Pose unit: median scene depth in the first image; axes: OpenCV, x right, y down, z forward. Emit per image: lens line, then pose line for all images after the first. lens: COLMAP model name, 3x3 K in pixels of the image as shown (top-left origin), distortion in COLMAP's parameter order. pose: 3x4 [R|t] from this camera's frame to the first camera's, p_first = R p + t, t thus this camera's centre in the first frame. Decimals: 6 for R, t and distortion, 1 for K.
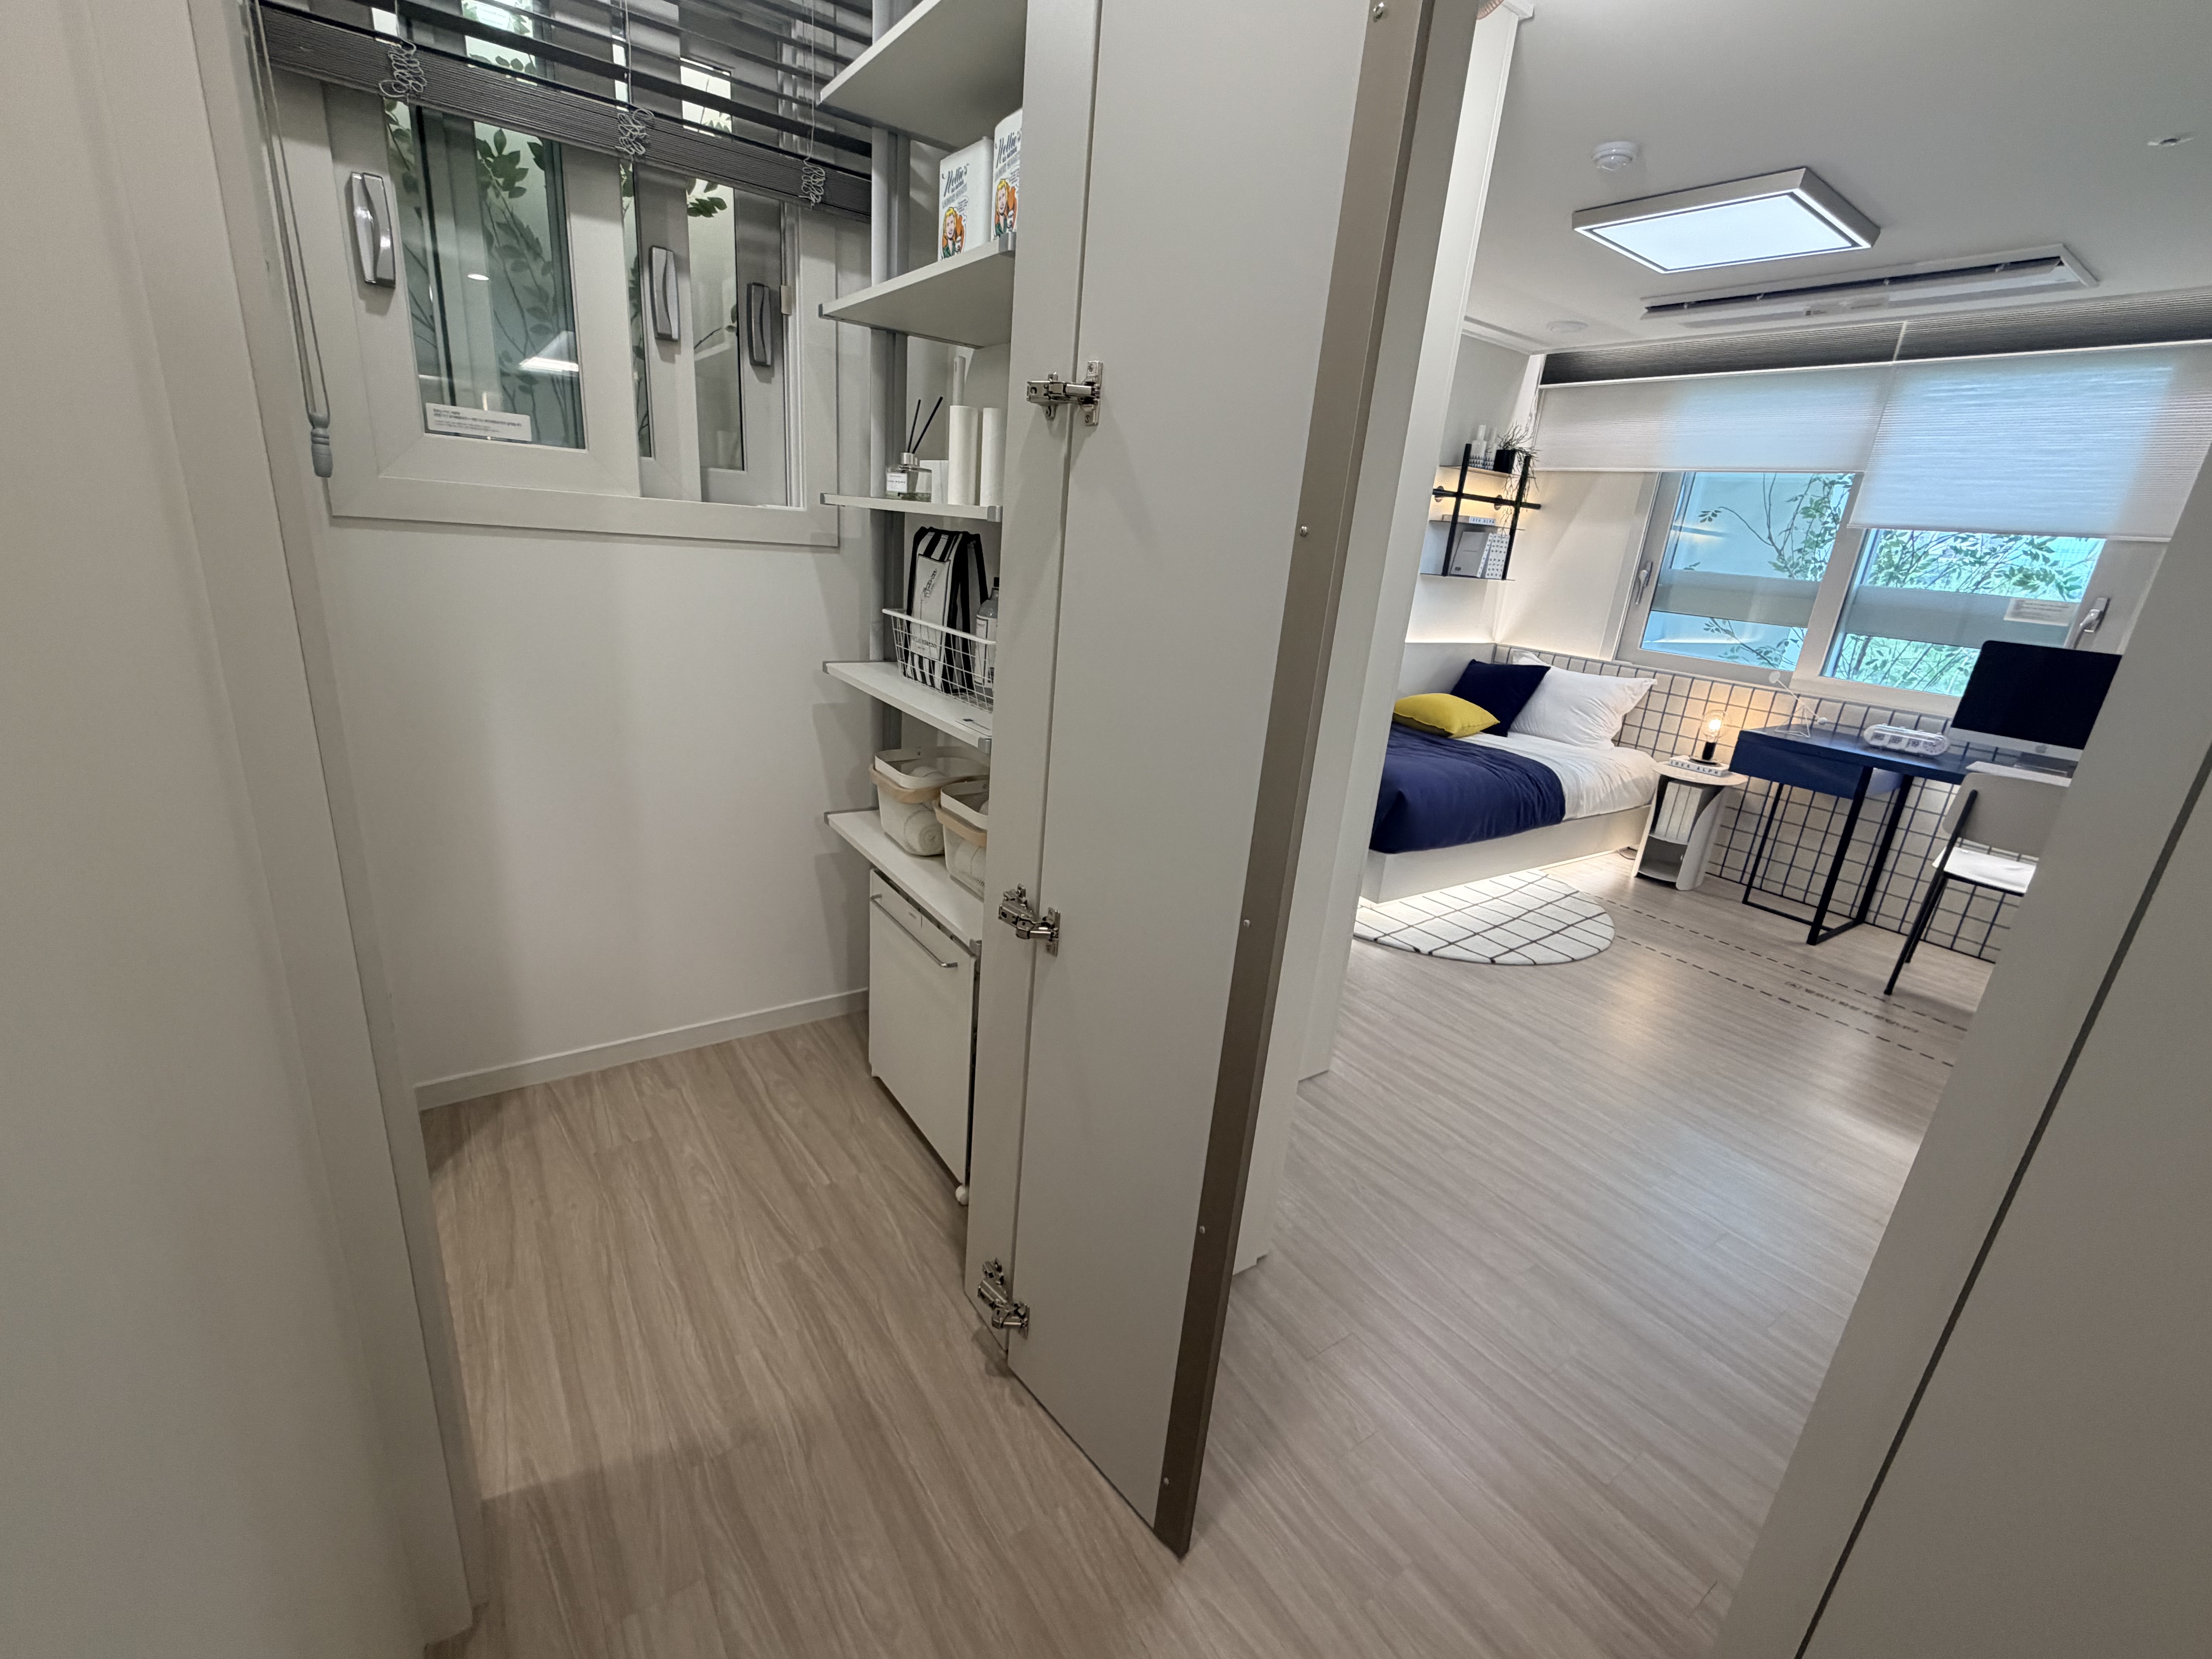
lens RADIAL K [[951.9, 0, 1103.6], [0, 951.9, 833.6], [0, 0, 1]] dist [-0.002433, 0.000877]
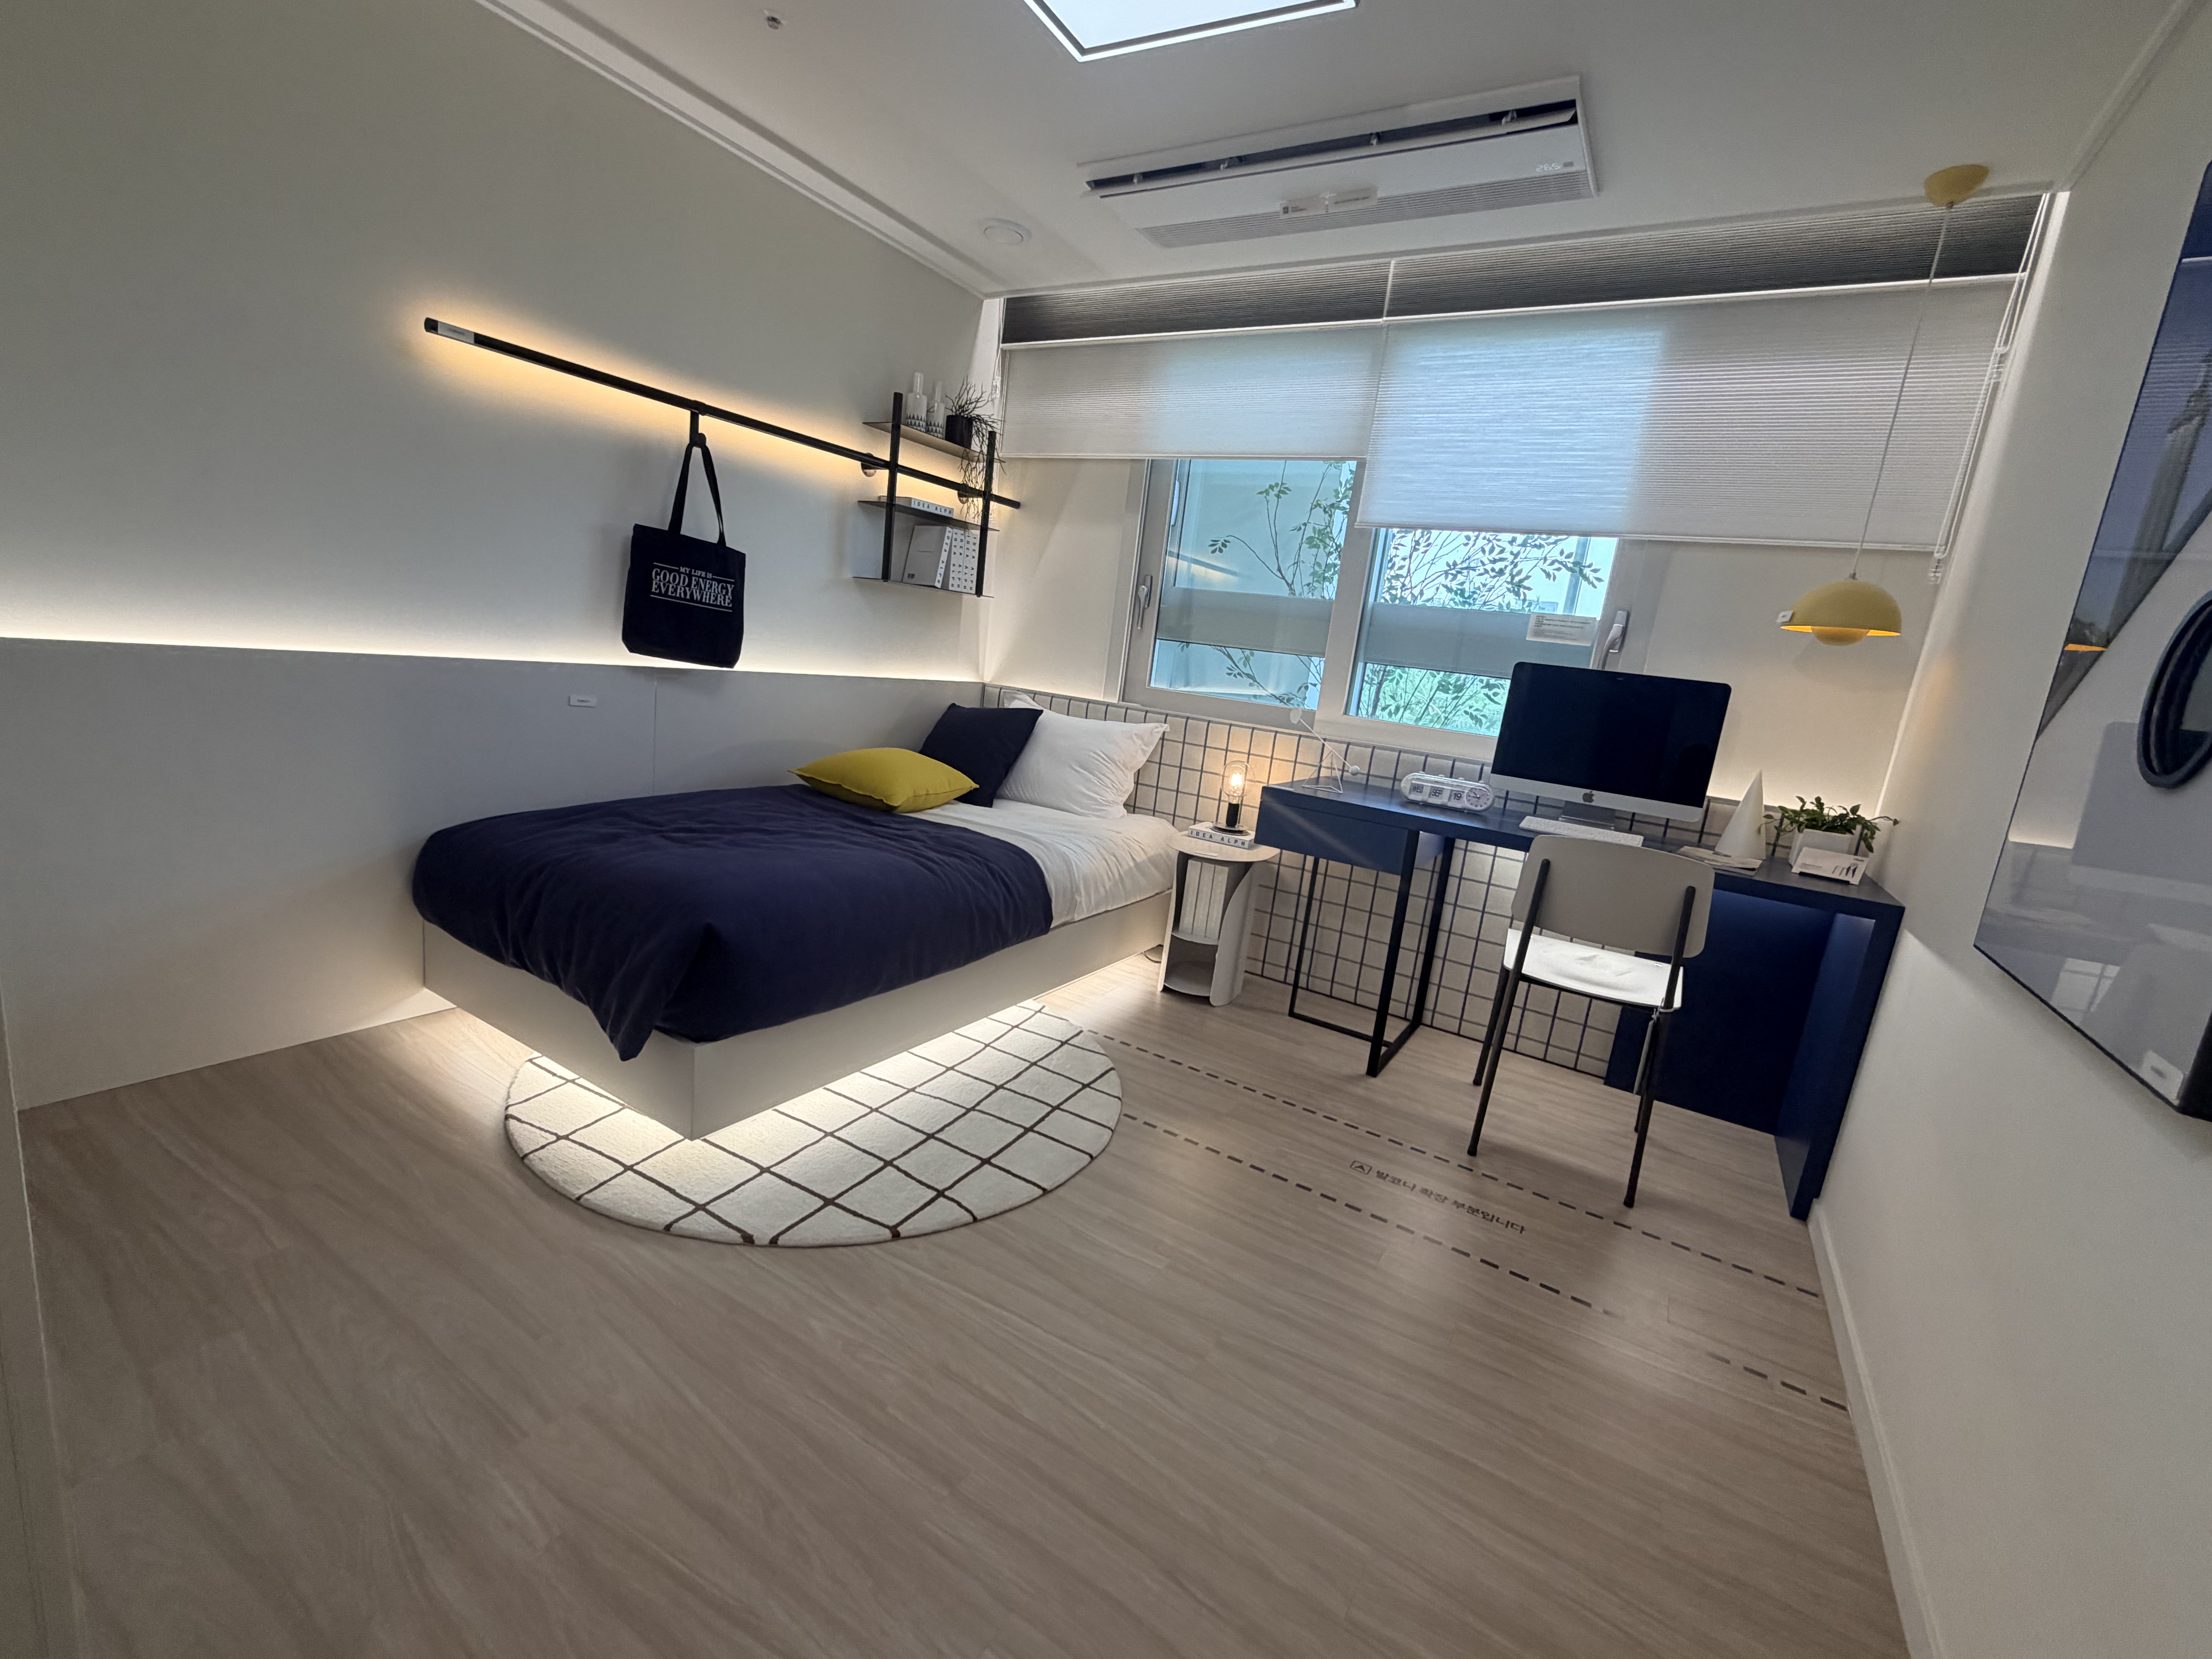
lens RADIAL K [[951.9, 0, 1117.0], [0, 951.9, 829.8], [0, 0, 1]] dist [-0.002433, 0.000877]
pose [[0.914950, -0.051474, 0.400272, 0.255869], [0.082776, 0.994681, -0.061298, -0.037522], [-0.394988, 0.089218, 0.914344, 0.355868]]
